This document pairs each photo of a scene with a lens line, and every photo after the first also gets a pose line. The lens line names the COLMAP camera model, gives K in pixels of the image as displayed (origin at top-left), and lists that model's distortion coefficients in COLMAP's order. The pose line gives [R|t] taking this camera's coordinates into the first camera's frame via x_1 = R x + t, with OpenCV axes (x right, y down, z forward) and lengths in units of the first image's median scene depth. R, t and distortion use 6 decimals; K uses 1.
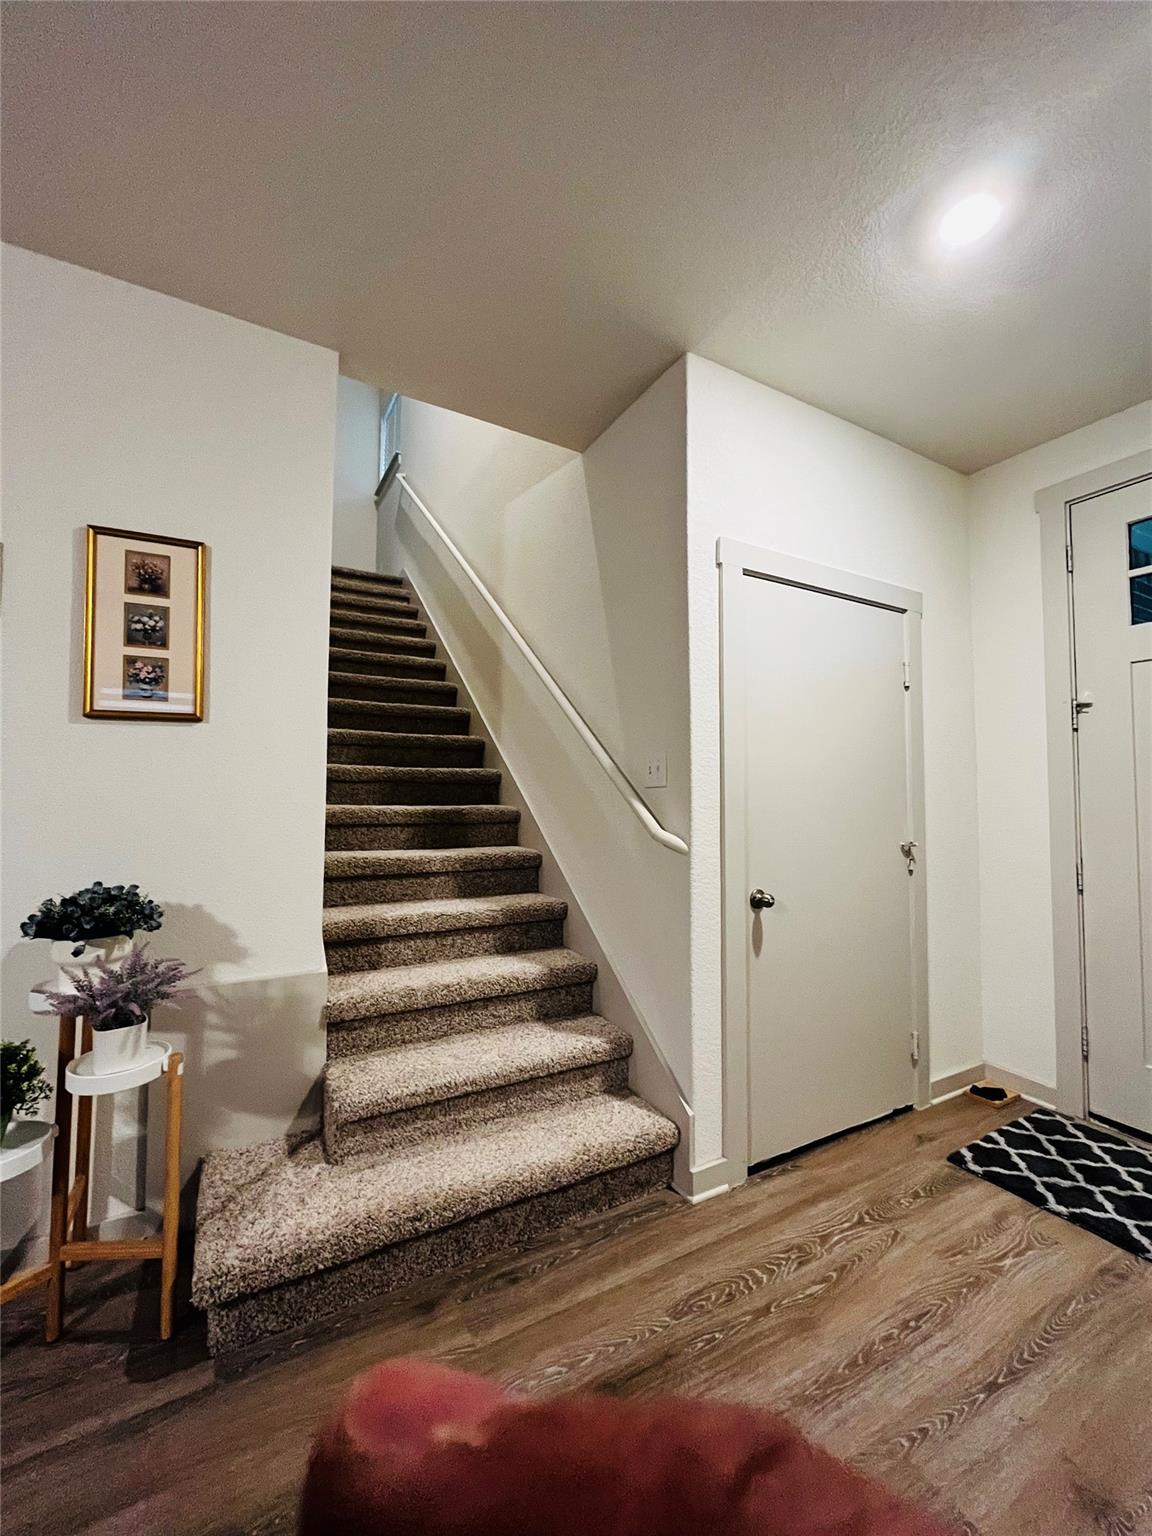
lens RADIAL K [[621.7, 0, 577.3], [0, 621.7, 767.7], [0, 0, 1]] dist [-0.005440, 0.000657]
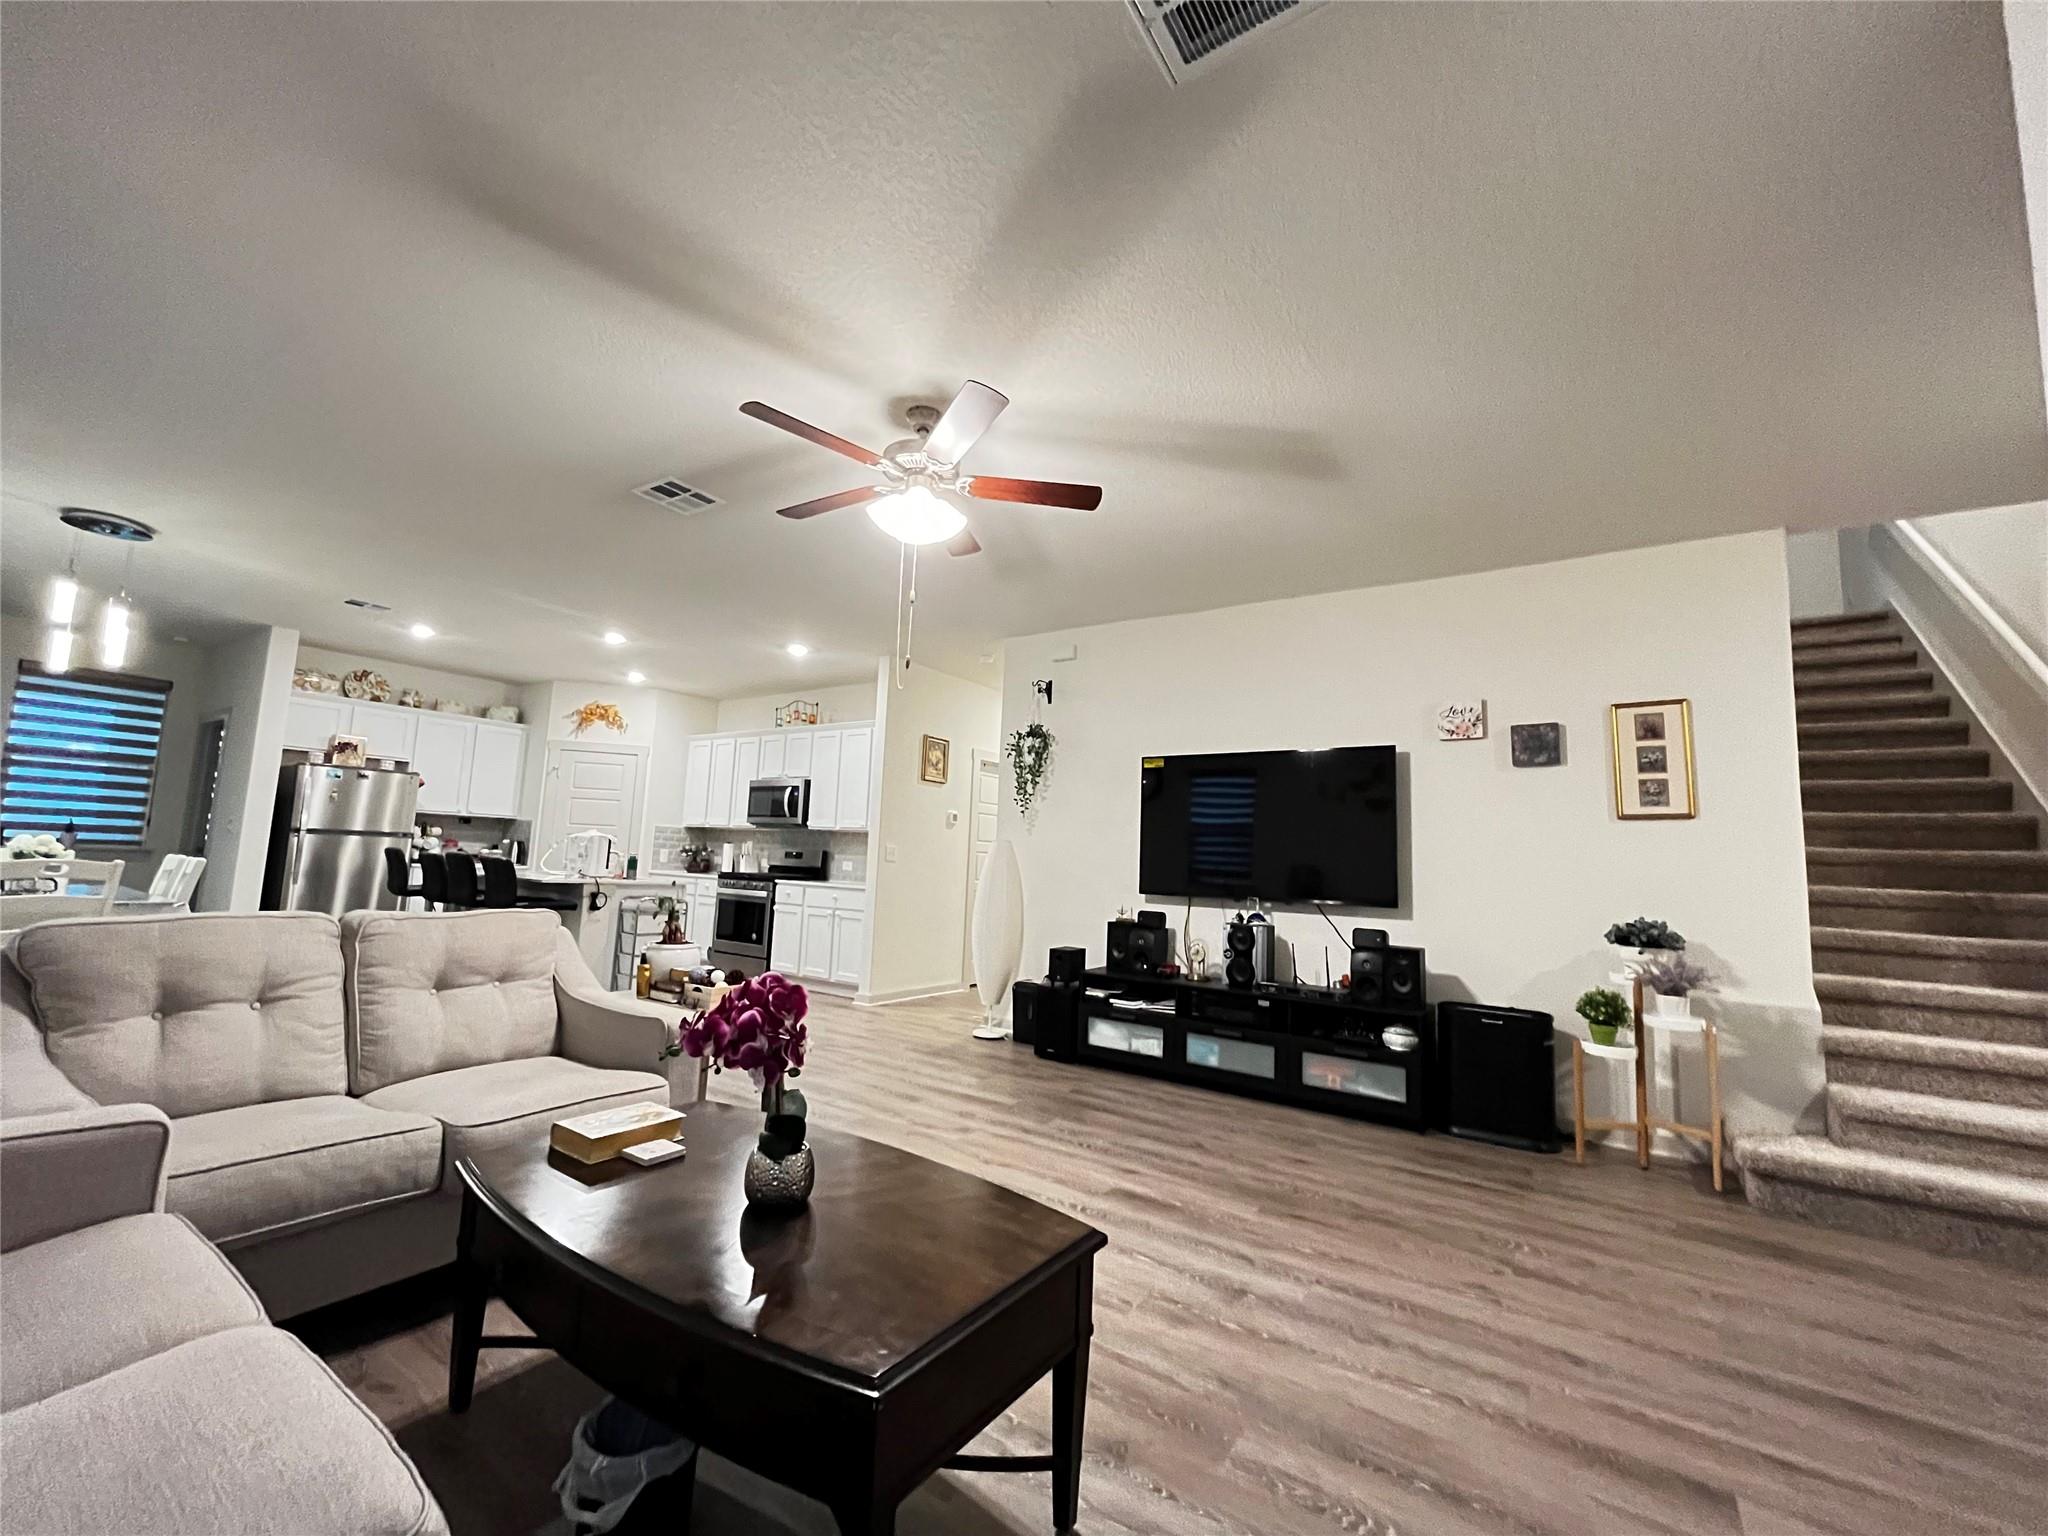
lens RADIAL K [[828.9, 0, 1019.3], [0, 828.9, 767.6], [0, 0, 1]] dist [-0.005440, 0.000657]
pose [[0.435317, -0.092398, -0.895523, 0.473595], [-0.003575, 0.994534, -0.104352, 0.017010], [0.900270, 0.048628, 0.432607, -1.322833]]
